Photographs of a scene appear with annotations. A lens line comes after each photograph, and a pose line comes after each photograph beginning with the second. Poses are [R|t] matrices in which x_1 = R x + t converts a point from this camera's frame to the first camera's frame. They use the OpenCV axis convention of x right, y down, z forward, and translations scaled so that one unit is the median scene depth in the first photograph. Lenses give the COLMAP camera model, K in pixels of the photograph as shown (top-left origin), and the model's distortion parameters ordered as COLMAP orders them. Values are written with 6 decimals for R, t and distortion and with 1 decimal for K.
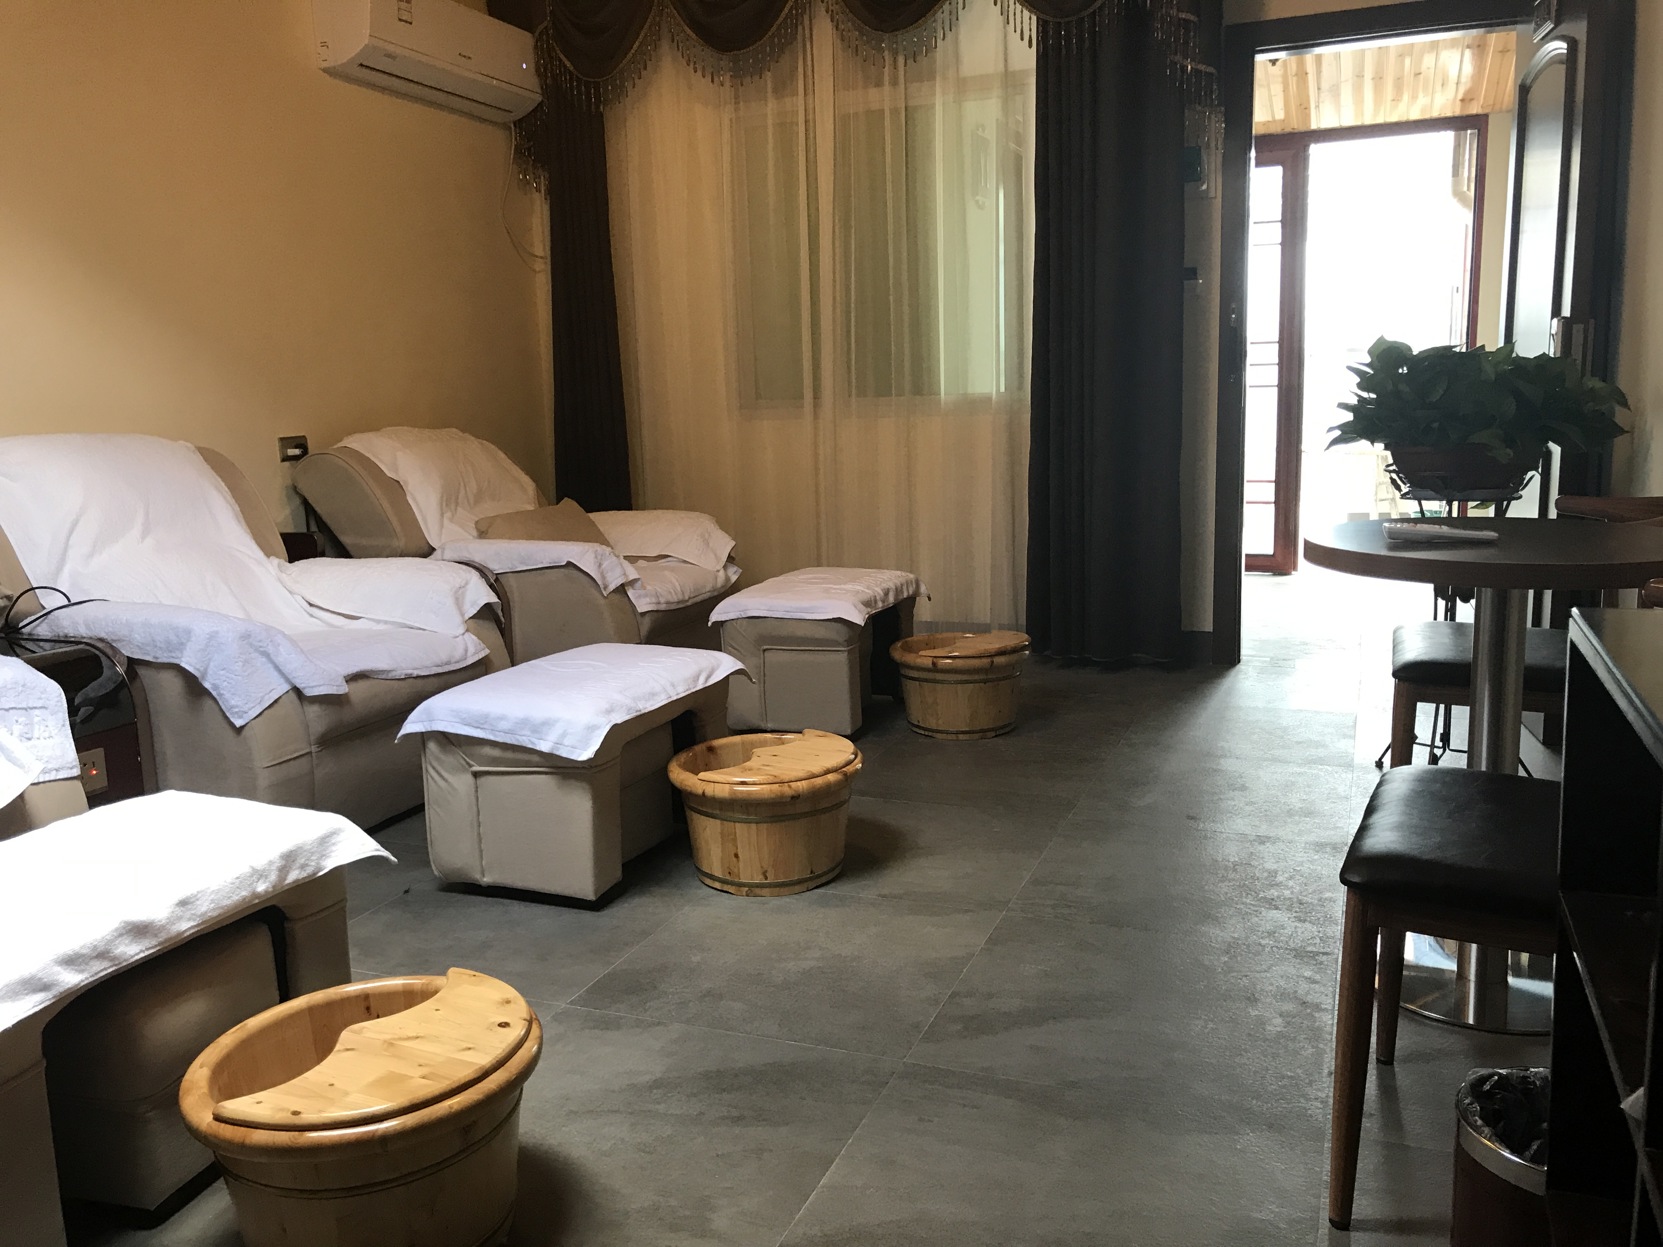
lens RADIAL K [[1386.5, 0, 831.5], [0, 1386.5, 623.5], [0, 0, 1]] dist [0.038400, -0.109797]
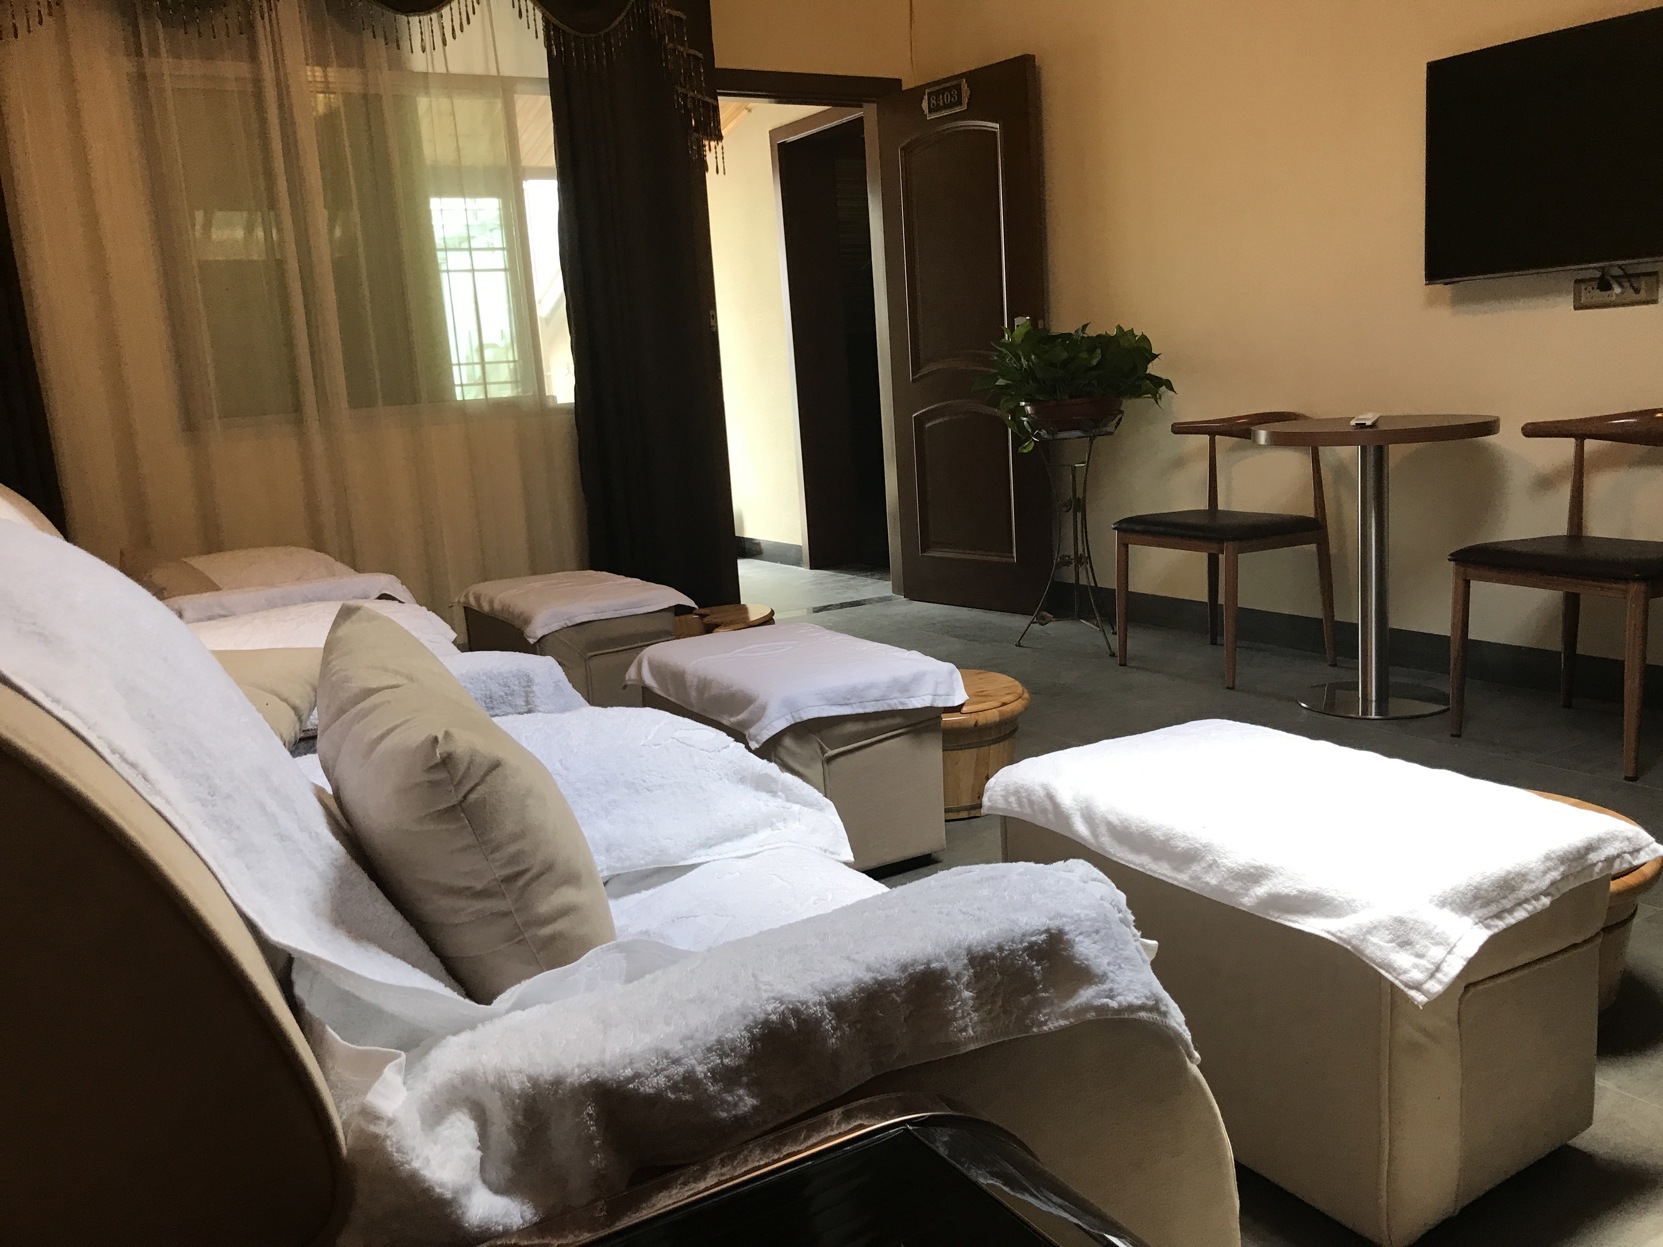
lens RADIAL K [[1384.0, 0, 831.5], [0, 1384.0, 623.5], [0, 0, 1]] dist [0.028734, -0.010226]
pose [[0.587915, -0.156195, 0.793700, -0.909956], [0.191518, 0.980162, 0.051028, -0.025499], [-0.785924, 0.122008, 0.606166, 0.401112]]
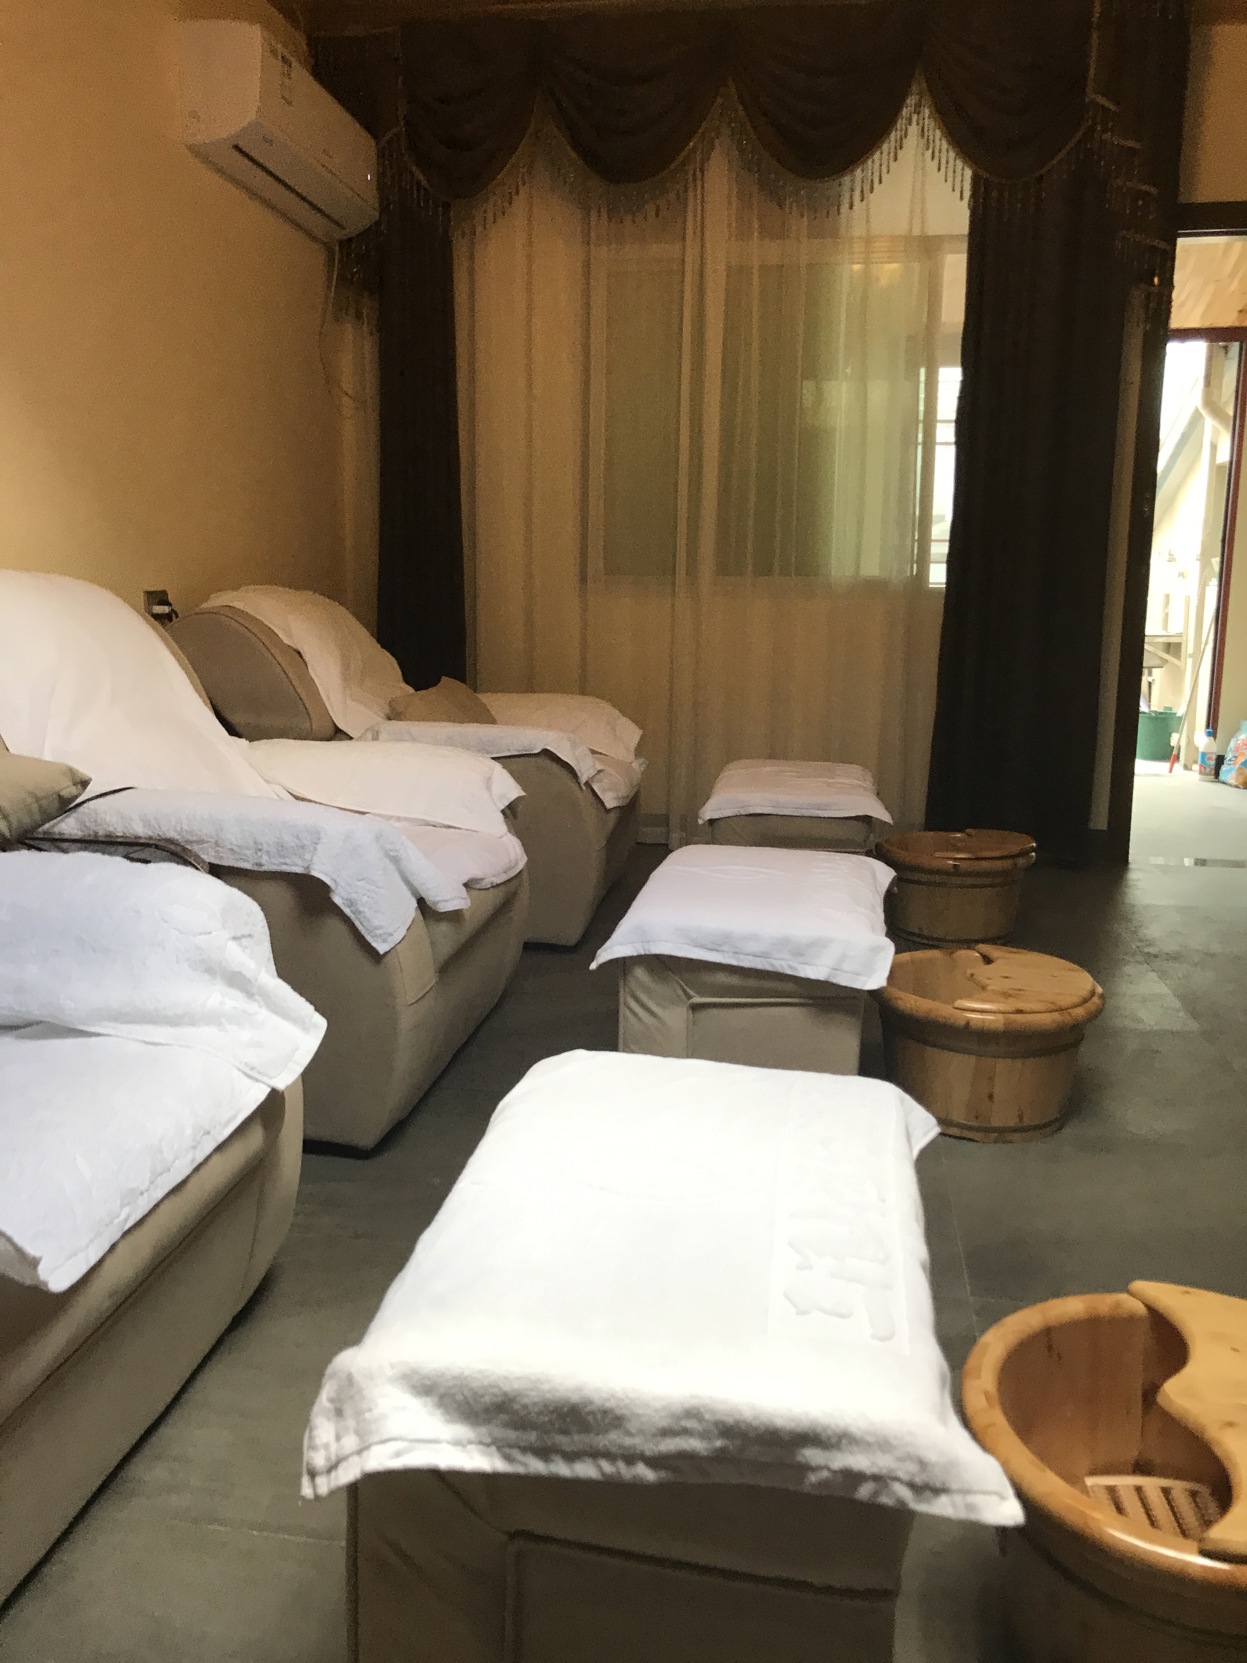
lens RADIAL K [[1384.0, 0, 625.2], [0, 1384.0, 820.9], [0, 0, 1]] dist [0.028734, -0.010226]
pose [[0.975859, 0.003916, 0.218367, -0.442661], [-0.004113, 0.999991, 0.000448, -0.000588], [-0.218363, -0.001335, 0.975867, 0.205127]]
